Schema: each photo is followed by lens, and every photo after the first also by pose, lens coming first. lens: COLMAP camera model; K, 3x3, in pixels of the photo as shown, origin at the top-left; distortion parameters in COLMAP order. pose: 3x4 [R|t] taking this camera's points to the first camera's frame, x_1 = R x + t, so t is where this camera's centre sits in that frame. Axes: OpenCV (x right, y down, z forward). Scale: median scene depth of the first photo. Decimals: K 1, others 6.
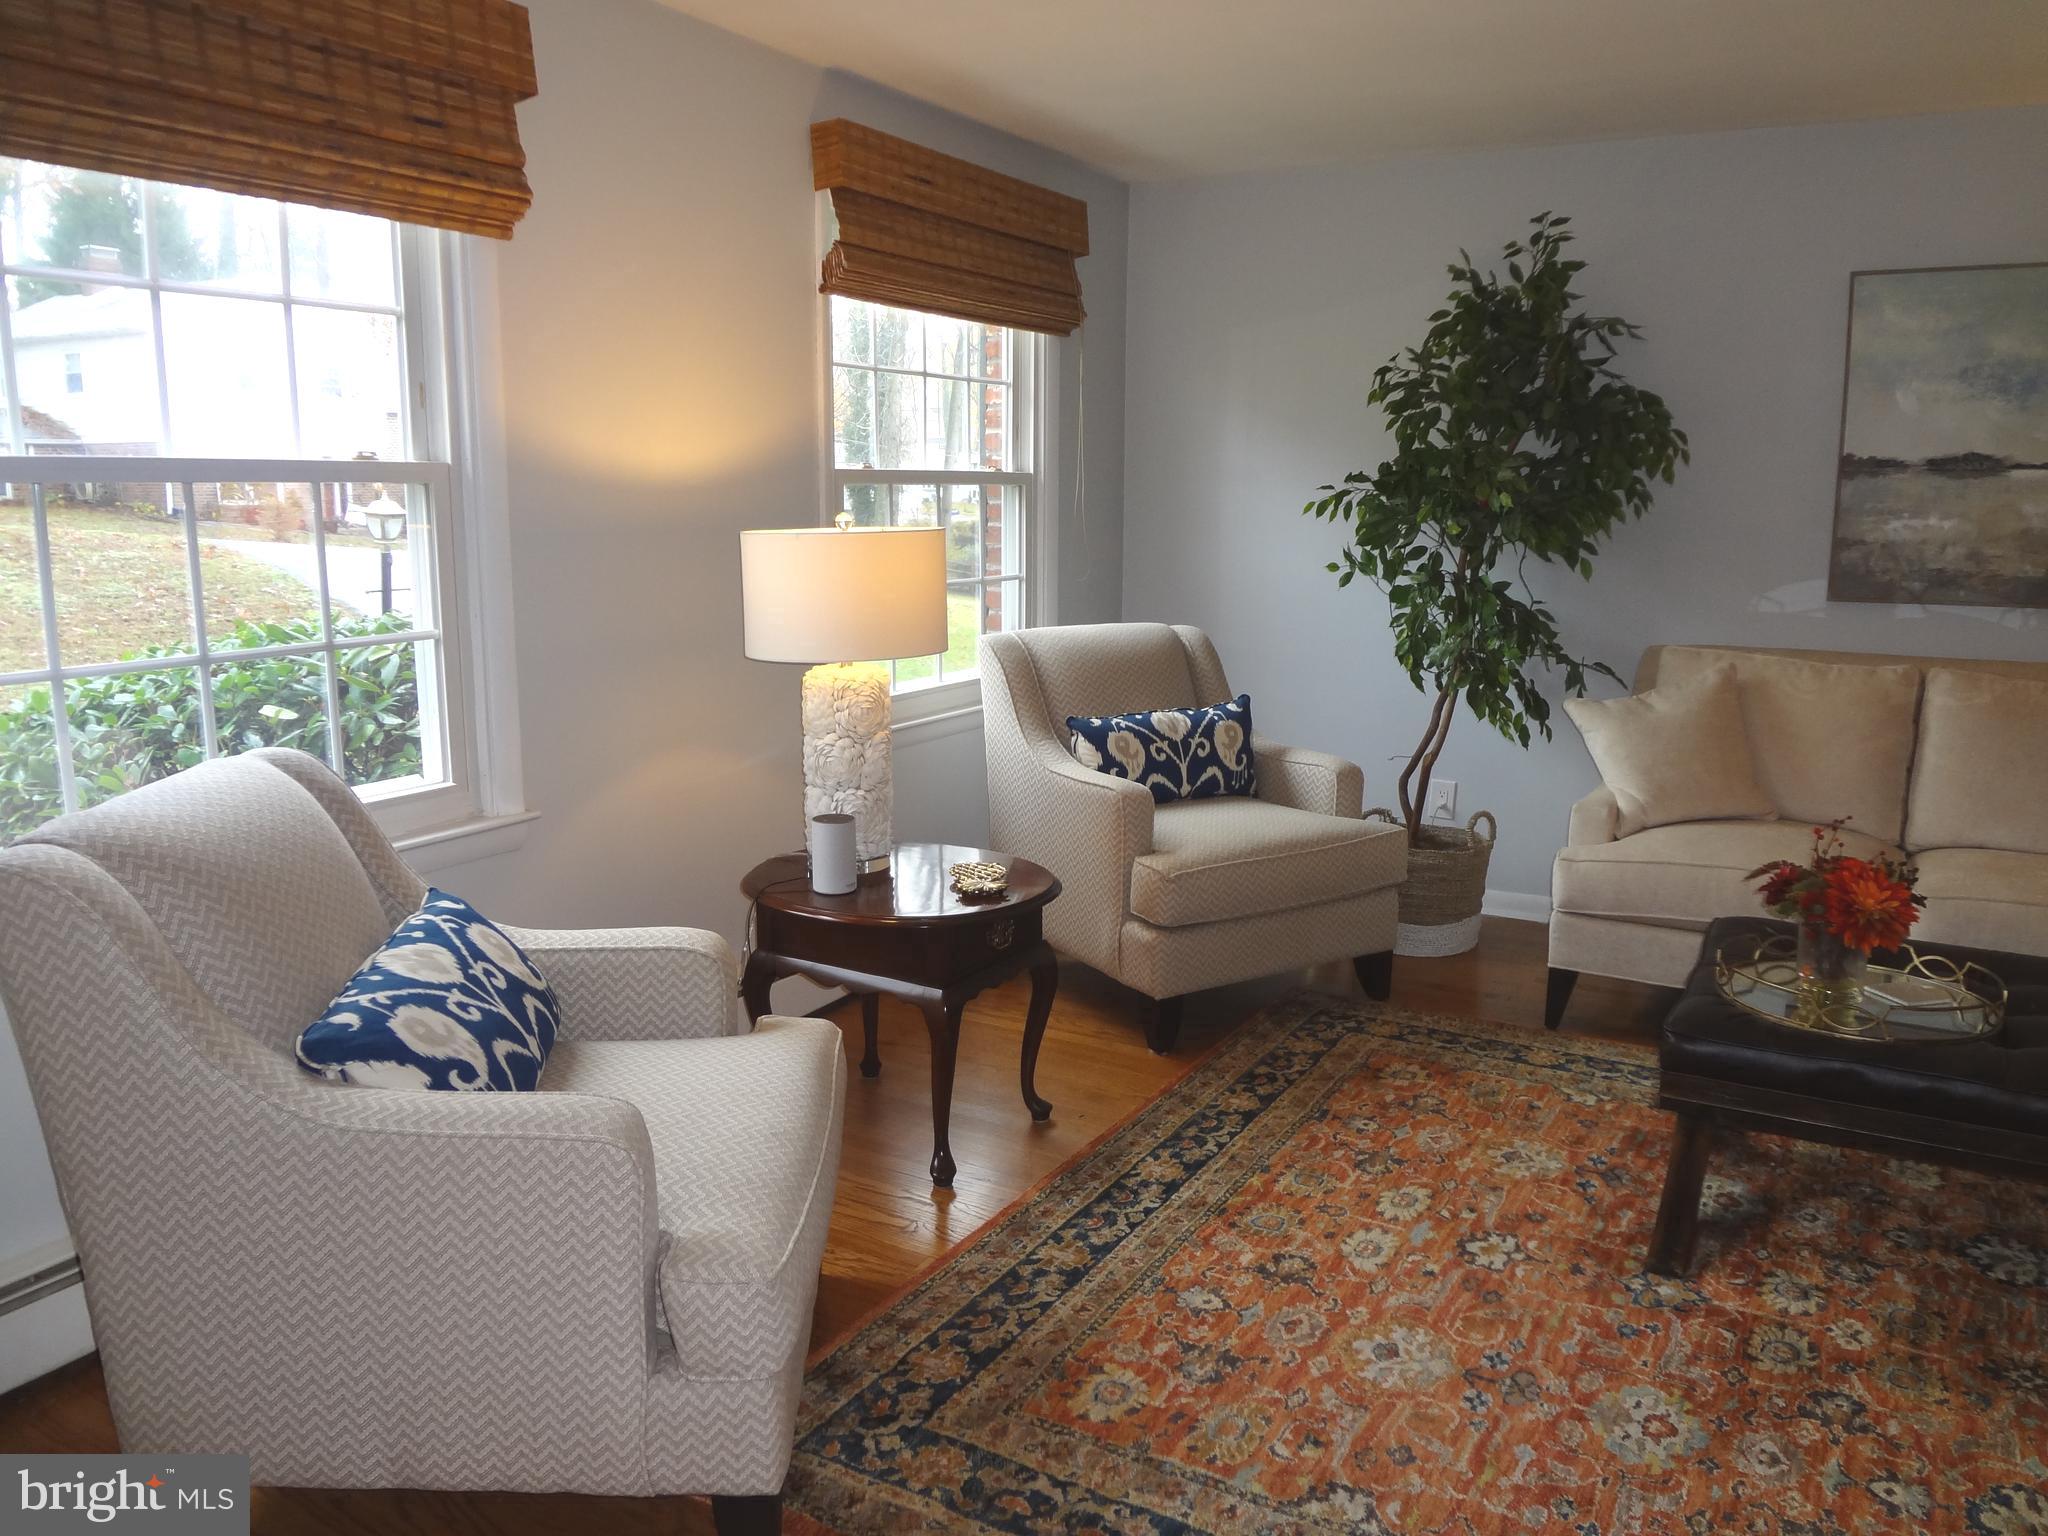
lens RADIAL K [[1525.3, 0, 1023.8], [0, 1525.3, 774.9], [0, 0, 1]] dist [-0.049064, 0.007782]
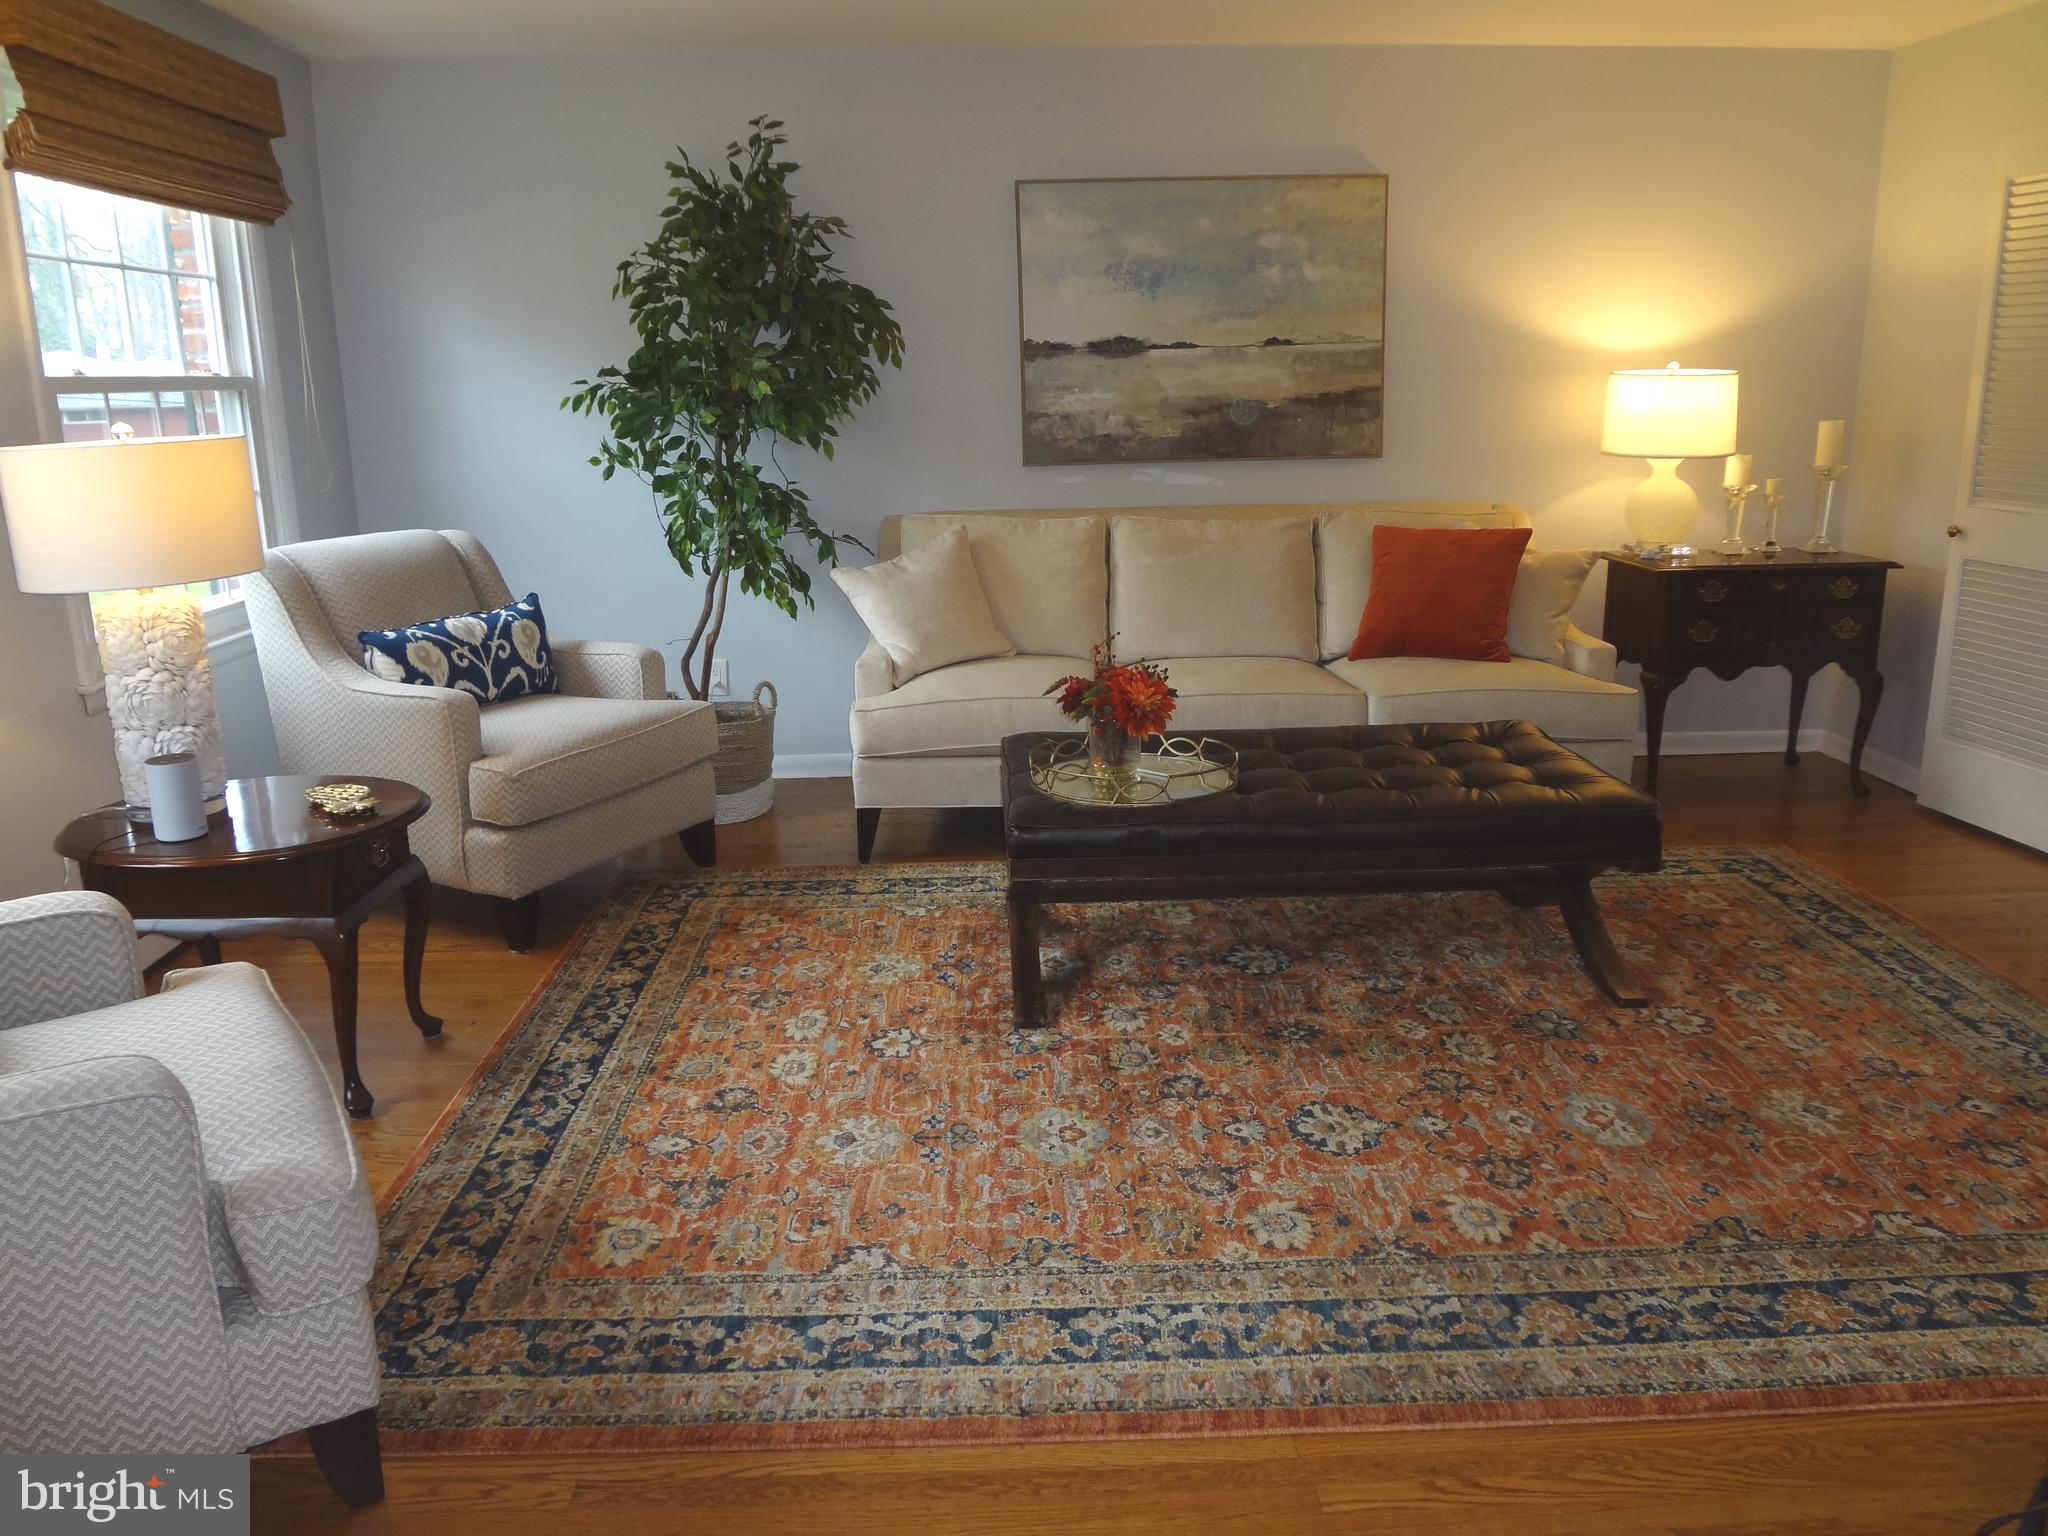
lens RADIAL K [[1525.3, 0, 1023.6], [0, 1525.3, 789.2], [0, 0, 1]] dist [-0.049064, 0.007782]
pose [[0.850572, -0.154138, 0.502761, -0.128501], [0.117467, 0.987610, 0.104054, 0.011319], [-0.512571, -0.029448, 0.858140, -0.033359]]
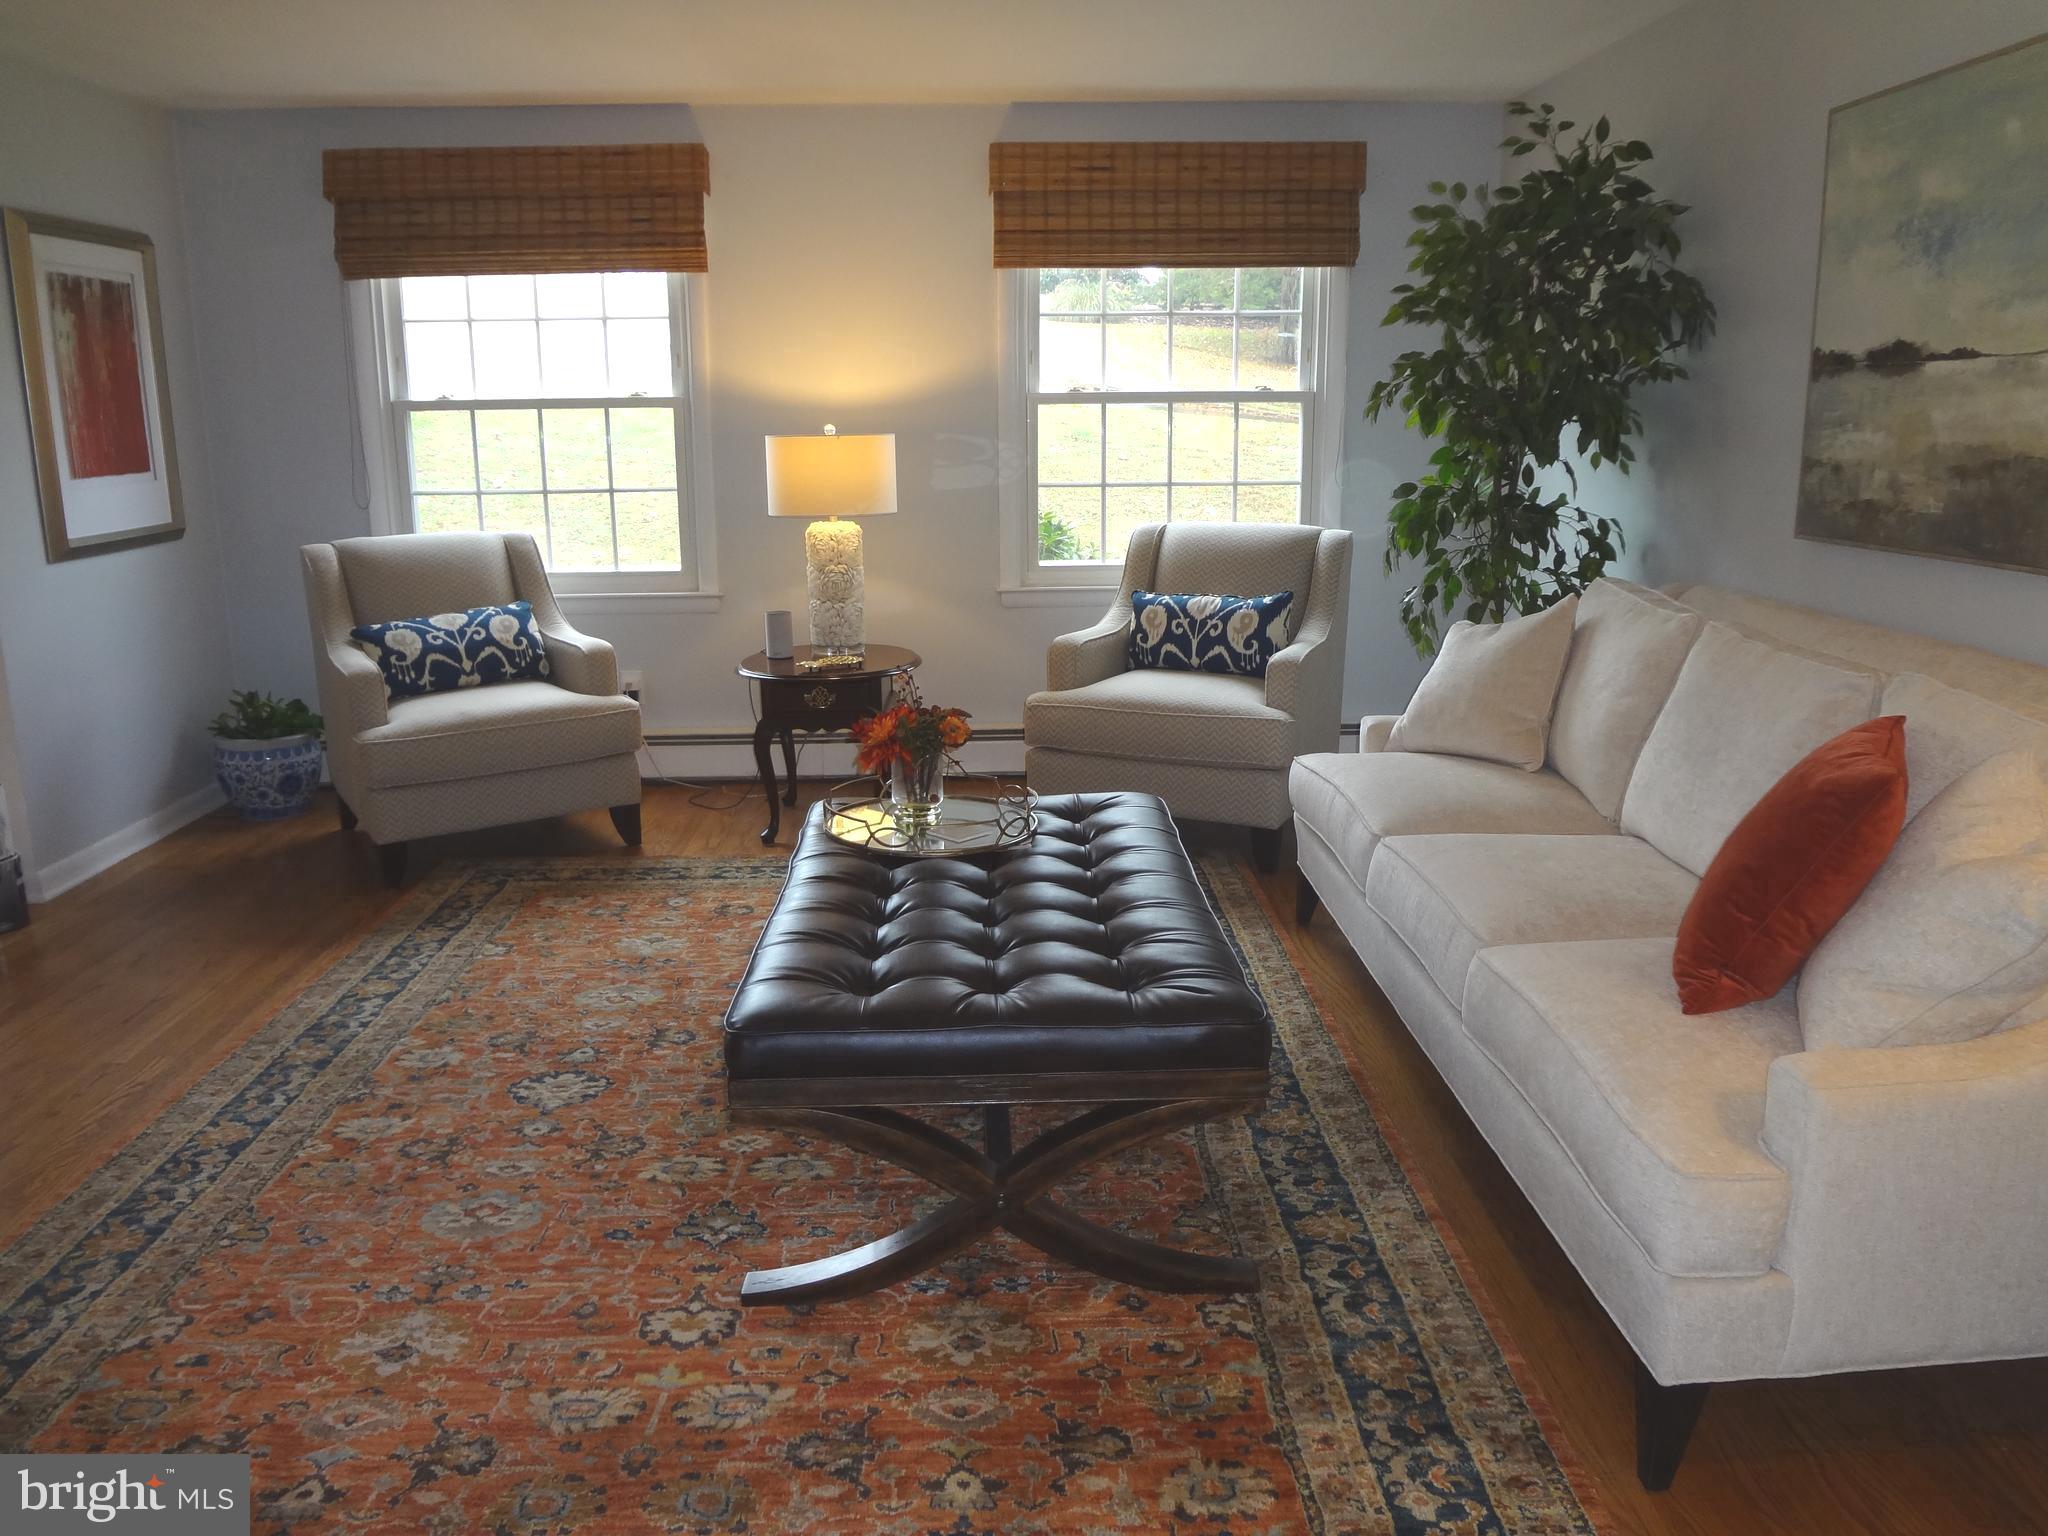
lens RADIAL K [[1525.3, 0, 1013.9], [0, 1525.3, 776.6], [0, 0, 1]] dist [-0.049064, 0.007782]
pose [[0.518910, 0.192401, -0.832895, 1.252906], [-0.148307, 0.979829, 0.133945, -0.049027], [0.841866, 0.054019, 0.536977, 0.305918]]
